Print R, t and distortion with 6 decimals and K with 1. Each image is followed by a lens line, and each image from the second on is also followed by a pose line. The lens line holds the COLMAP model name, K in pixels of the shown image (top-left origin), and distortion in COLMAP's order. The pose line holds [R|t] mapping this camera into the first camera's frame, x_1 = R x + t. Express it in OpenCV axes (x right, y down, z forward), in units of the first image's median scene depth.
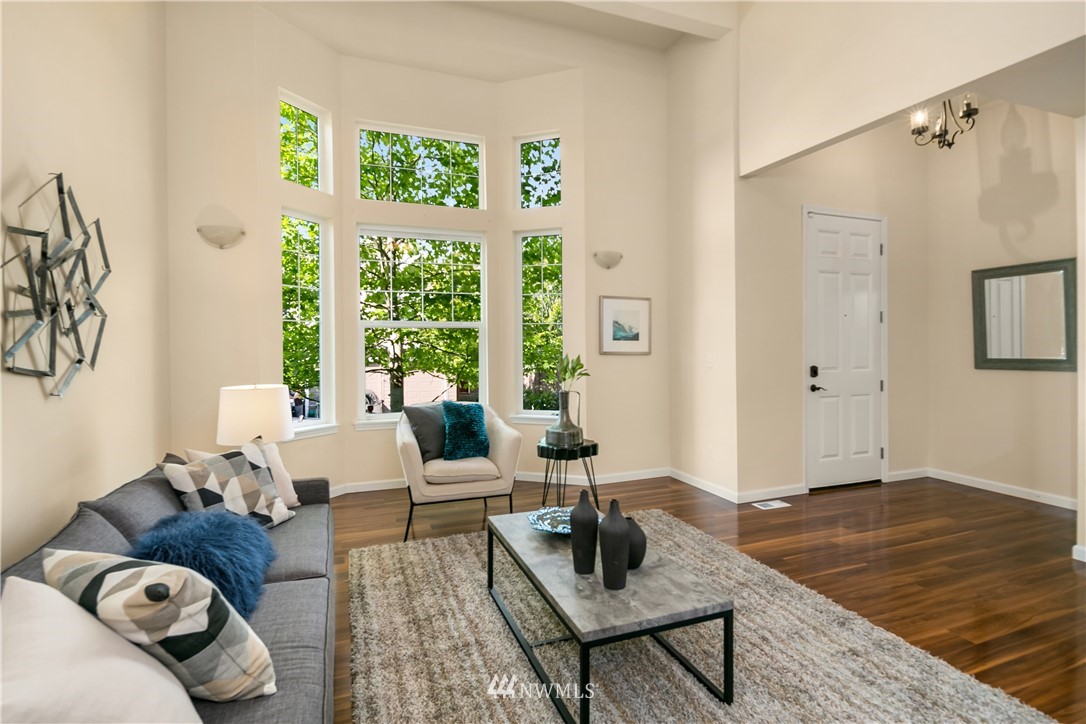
lens RADIAL K [[529.9, 0, 555.6], [0, 529.9, 330.5], [0, 0, 1]] dist [-0.000931, -0.000230]
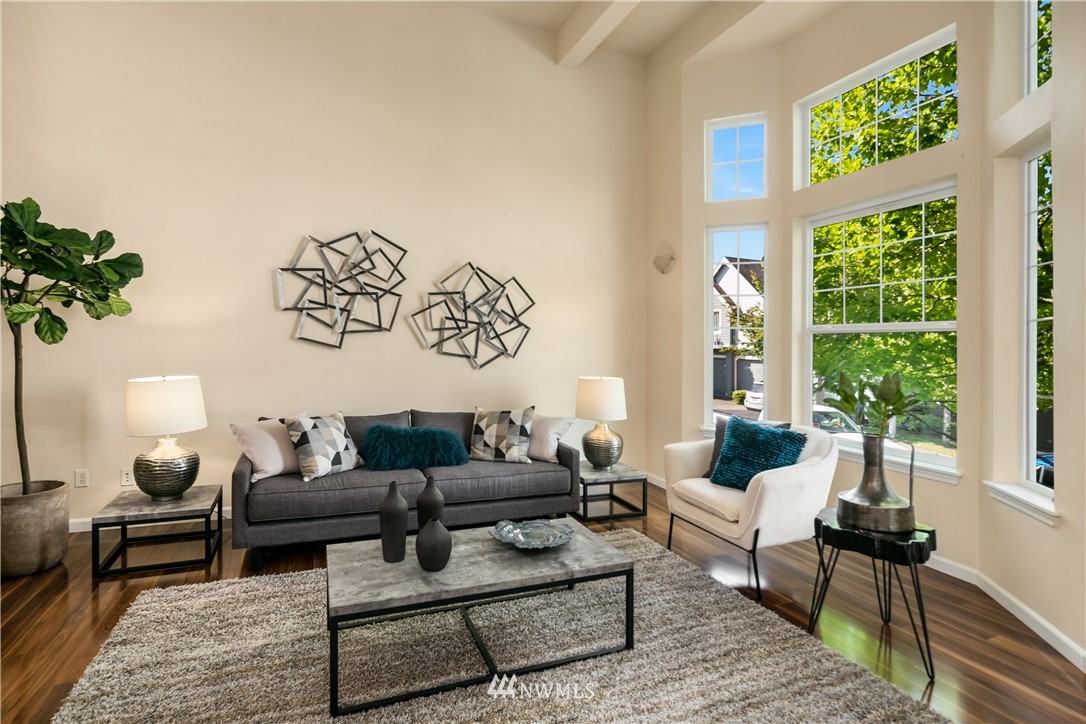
lens RADIAL K [[533.0, 0, 543.3], [0, 533.0, 337.8], [0, 0, 1]] dist [0.001094, -0.000336]
pose [[0.030779, -0.002666, -0.999523, 0.674333], [-0.000912, 0.999996, -0.002695, 0.005921], [0.999526, 0.000995, 0.030777, 0.686896]]
